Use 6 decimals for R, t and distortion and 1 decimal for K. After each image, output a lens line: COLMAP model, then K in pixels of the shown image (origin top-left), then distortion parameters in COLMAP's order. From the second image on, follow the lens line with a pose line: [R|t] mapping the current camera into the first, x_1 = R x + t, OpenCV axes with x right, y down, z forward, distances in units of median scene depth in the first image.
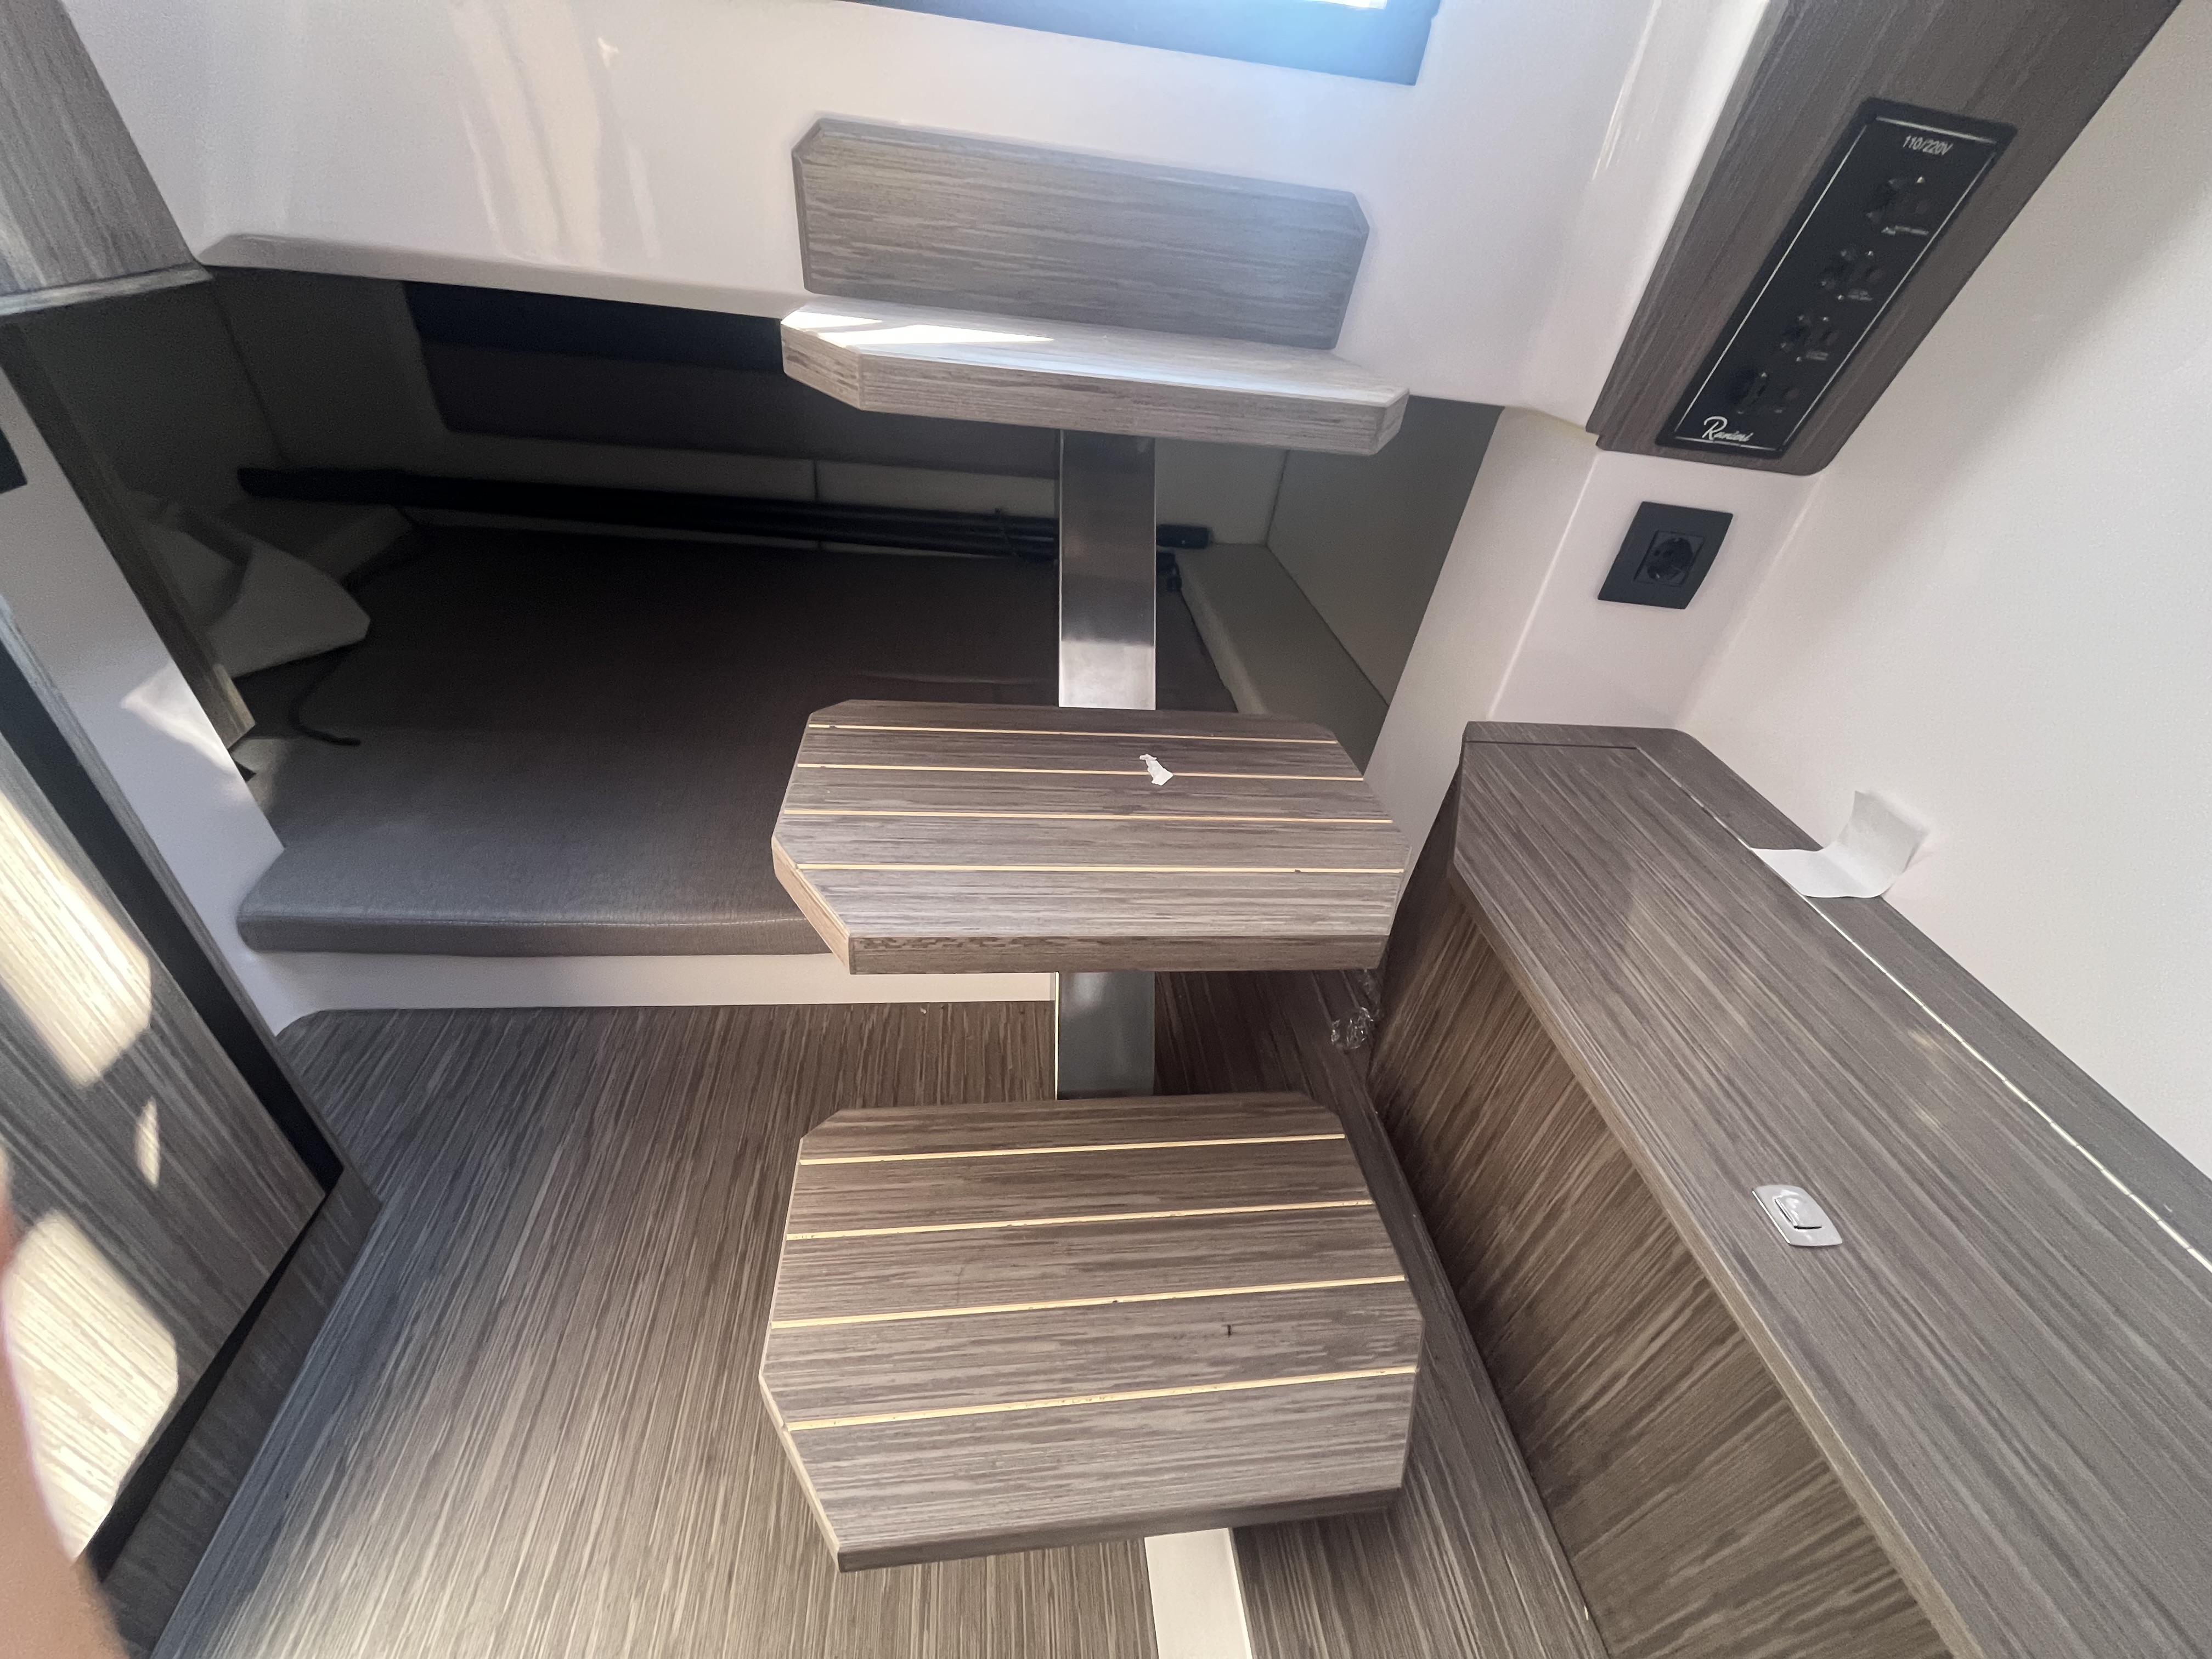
lens RADIAL K [[883.0, 0, 1106.0], [0, 883.0, 829.5], [0, 0, 1]] dist [-0.002245, 0.000127]
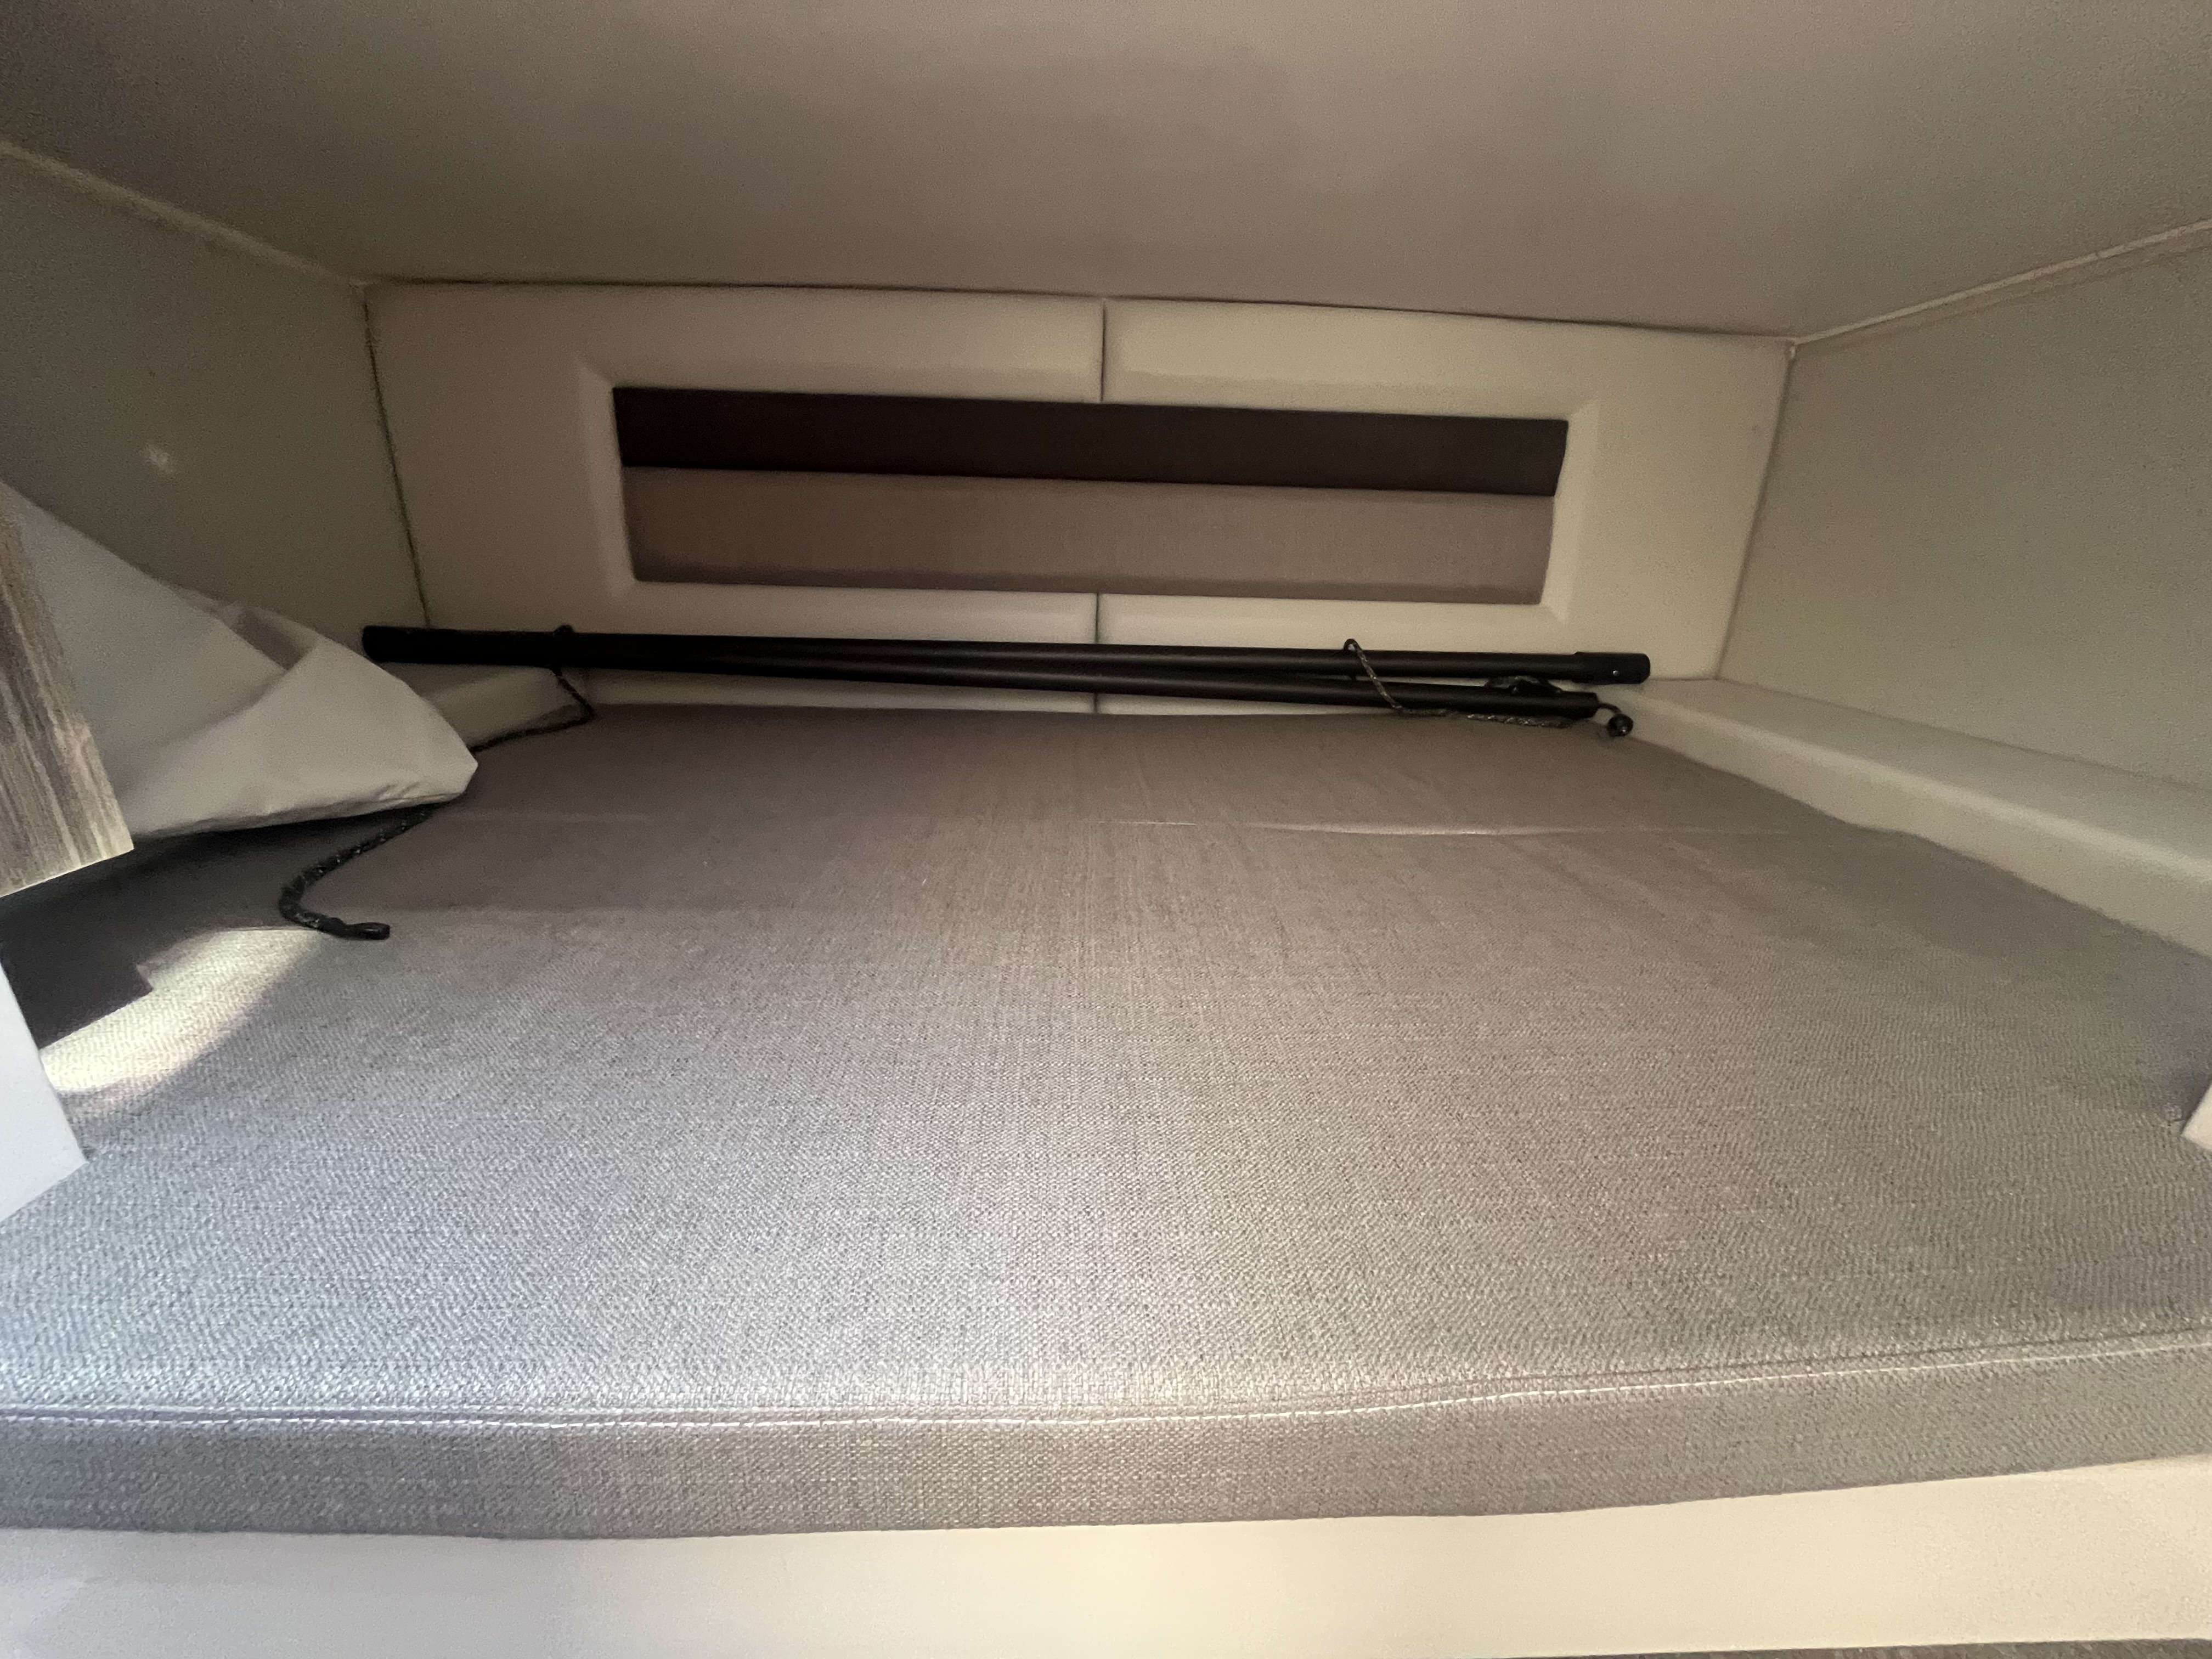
lens RADIAL K [[883.0, 0, 1106.0], [0, 883.0, 829.5], [0, 0, 1]] dist [-0.002245, 0.000127]
pose [[0.993992, -0.055427, -0.094386, -0.297105], [0.021038, 0.942976, -0.332196, 0.013690], [0.107416, 0.328215, 0.938476, 0.417961]]
